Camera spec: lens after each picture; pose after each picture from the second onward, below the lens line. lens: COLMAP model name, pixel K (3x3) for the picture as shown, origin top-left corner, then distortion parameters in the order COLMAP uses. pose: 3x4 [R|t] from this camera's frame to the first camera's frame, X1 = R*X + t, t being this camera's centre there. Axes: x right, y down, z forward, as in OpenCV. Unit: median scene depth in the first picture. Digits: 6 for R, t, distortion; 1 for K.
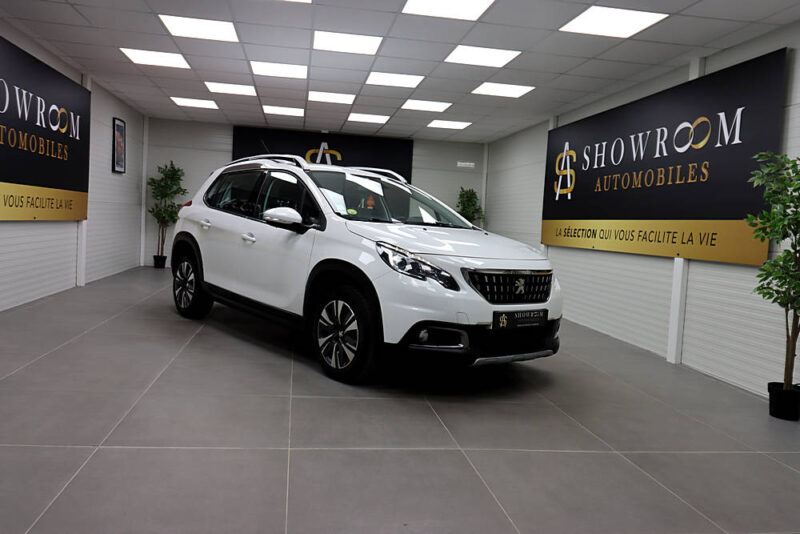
lens RADIAL K [[632.2, 0, 394.9], [0, 632.2, 269.2], [0, 0, 1]] dist [0.009510, 0.005056]
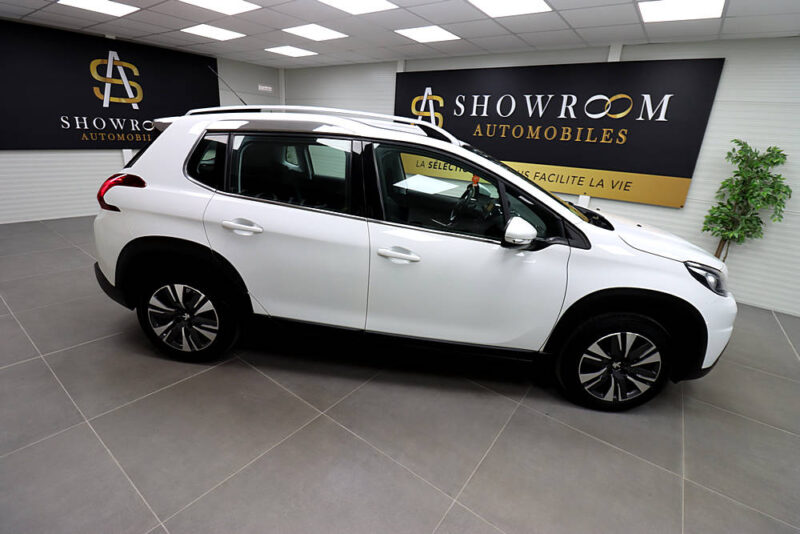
lens RADIAL K [[373.6, 0, 400.7], [0, 373.6, 266.8], [0, 0, 1]] dist [0.001623, -0.013773]
pose [[0.708195, -0.249655, 0.660403, -0.422043], [0.030796, 0.945426, 0.324379, -0.141438], [-0.705345, -0.209386, 0.677235, 0.621014]]
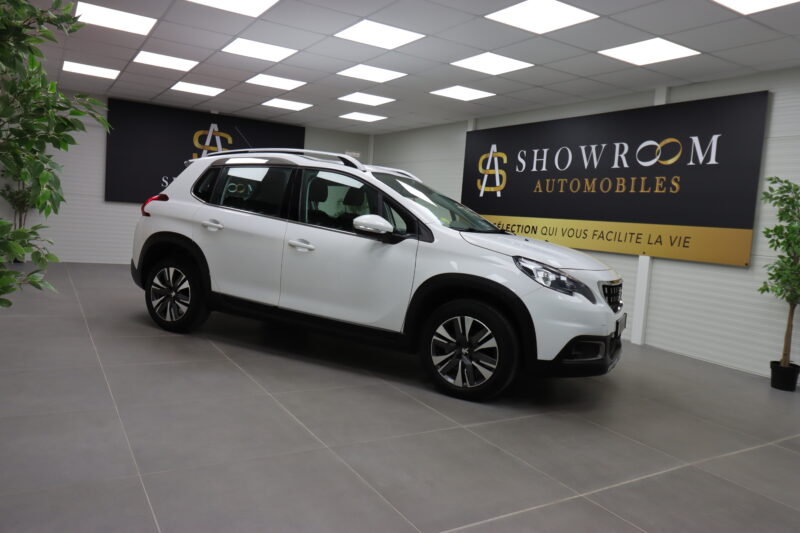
lens RADIAL K [[584.8, 0, 400.0], [0, 584.8, 266.5], [0, 0, 1]] dist [0.008875, -0.000413]
pose [[0.920062, -0.025674, 0.390930, -0.364258], [0.008760, 0.998949, 0.044988, -0.046607], [-0.391674, -0.037967, 0.919320, 0.157008]]
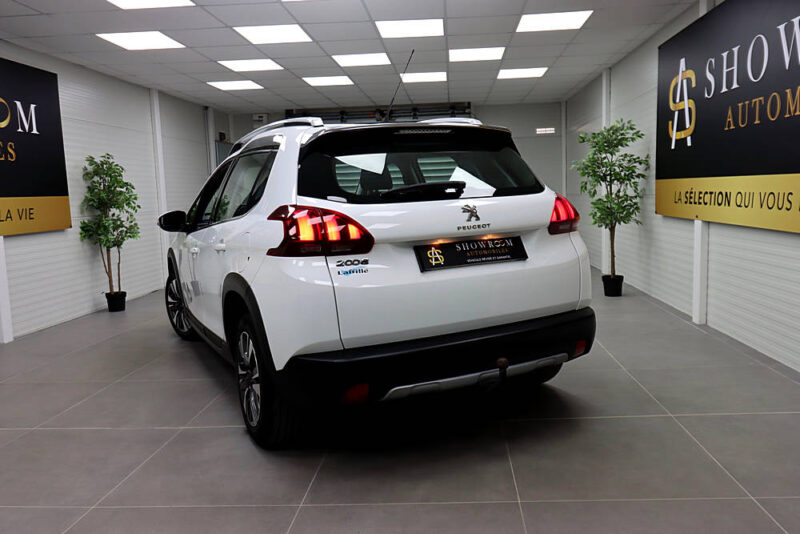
lens RADIAL K [[628.2, 0, 397.4], [0, 628.2, 266.8], [0, 0, 1]] dist [0.000269, -0.002499]
pose [[0.966424, -0.061975, -0.249368, 0.176700], [0.074235, 0.996436, 0.040056, -0.044746], [0.245996, -0.057223, 0.967580, 0.373924]]
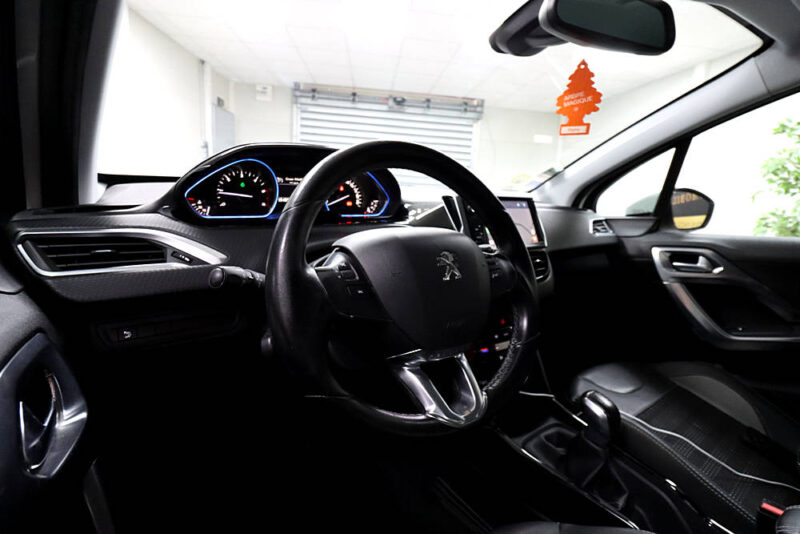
lens RADIAL K [[373.6, 0, 400.7], [0, 373.6, 266.8], [0, 0, 1]] dist [0.001623, -0.013773]
pose [[0.997448, 0.019110, -0.068799, -0.180897], [-0.009803, 0.991048, 0.133142, -0.087659], [0.070727, -0.132128, 0.988706, 1.010085]]
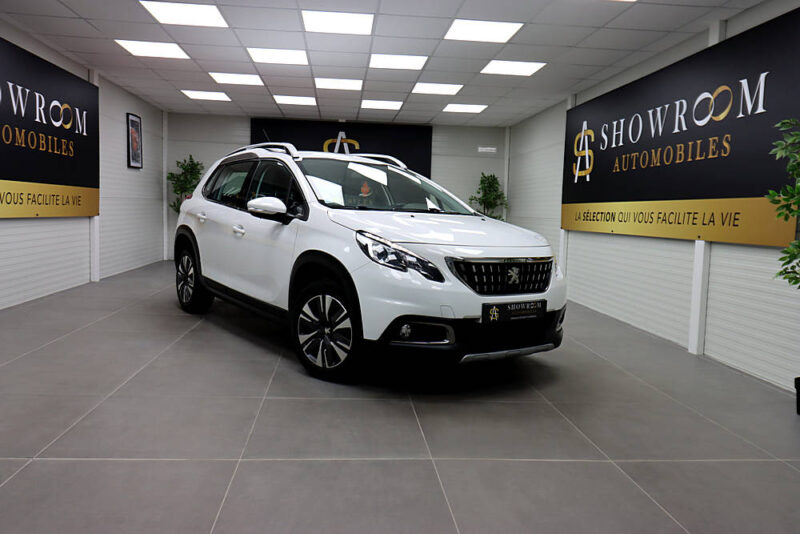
lens RADIAL K [[619.0, 0, 397.1], [0, 619.0, 268.7], [0, 0, 1]] dist [0.011201, -0.001709]
pose [[0.997716, -0.019639, -0.064629, 0.059430], [0.020793, 0.999635, 0.017226, -0.001326], [0.064267, -0.018531, 0.997761, 0.061655]]
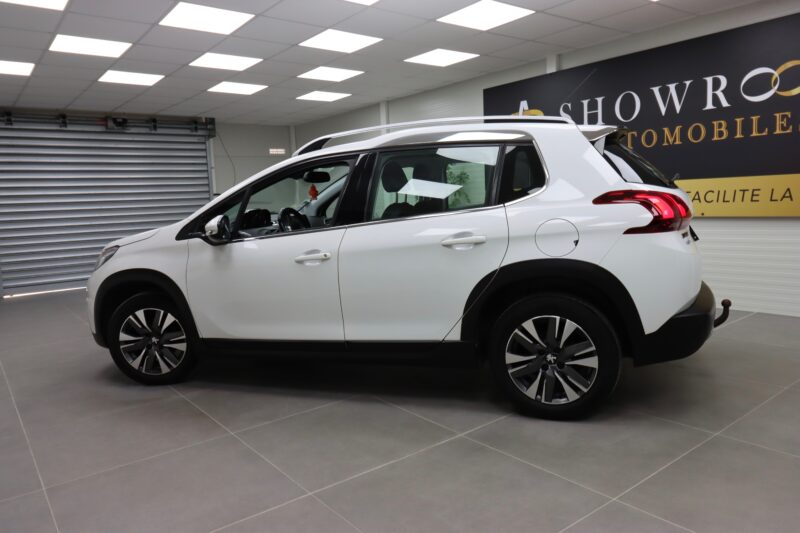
lens RADIAL K [[578.8, 0, 400.0], [0, 578.8, 266.5], [0, 0, 1]] dist [0.001473, -0.003003]
pose [[0.873240, -0.151226, 0.463230, -0.383872], [0.126897, 0.988399, 0.083459, -0.077005], [-0.470477, -0.014097, 0.882300, 0.459861]]
